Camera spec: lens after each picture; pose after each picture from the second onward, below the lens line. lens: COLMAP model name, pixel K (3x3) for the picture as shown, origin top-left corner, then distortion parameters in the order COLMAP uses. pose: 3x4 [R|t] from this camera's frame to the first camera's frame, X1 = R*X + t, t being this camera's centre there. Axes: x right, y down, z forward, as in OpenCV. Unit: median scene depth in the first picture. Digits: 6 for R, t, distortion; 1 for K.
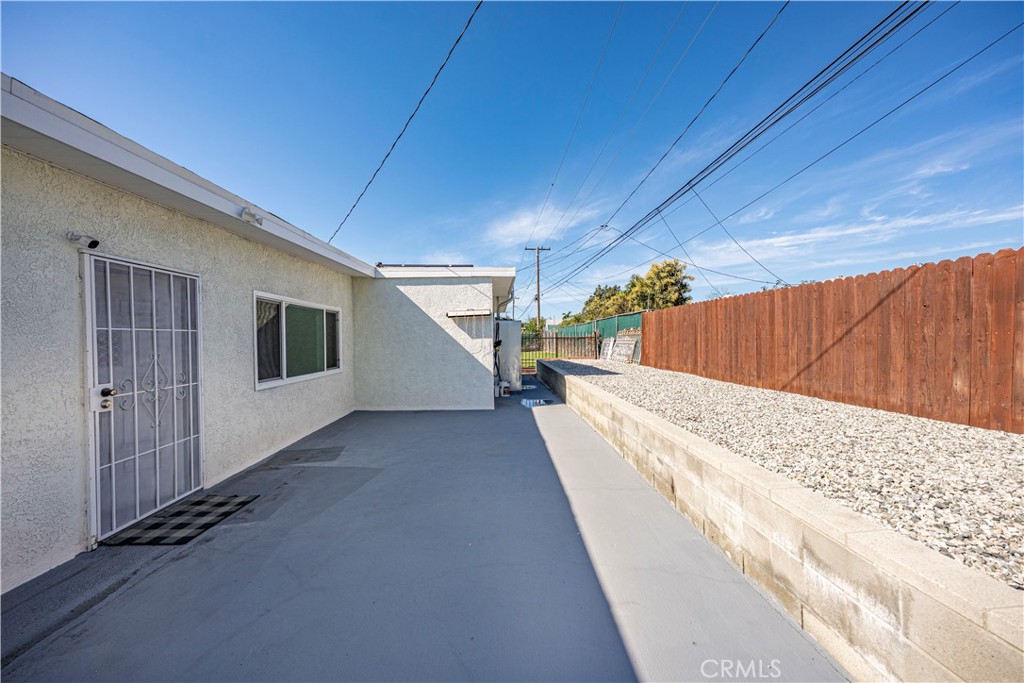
lens RADIAL K [[354.6, 0, 512.0], [0, 354.6, 341.5], [0, 0, 1]] dist [-0.000158, 0.000115]
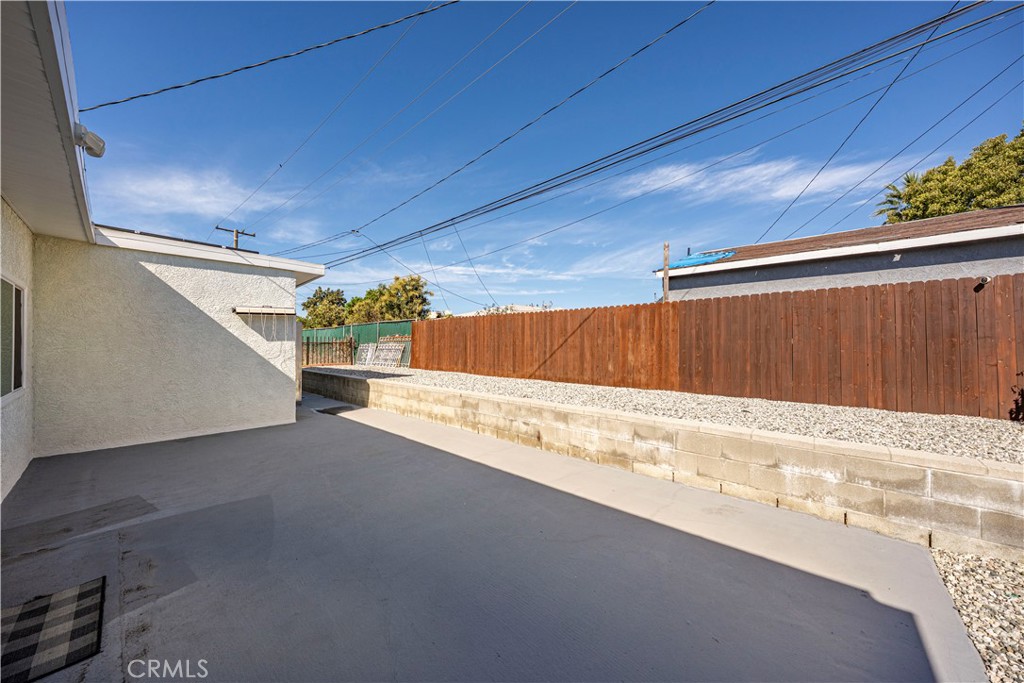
lens RADIAL K [[354.6, 0, 512.0], [0, 354.6, 341.5], [0, 0, 1]] dist [-0.000158, 0.000115]
pose [[0.679434, 0.018832, 0.733495, -0.334965], [-0.003077, 0.999735, -0.022817, 0.010383], [-0.733730, 0.013246, 0.679312, 0.007878]]
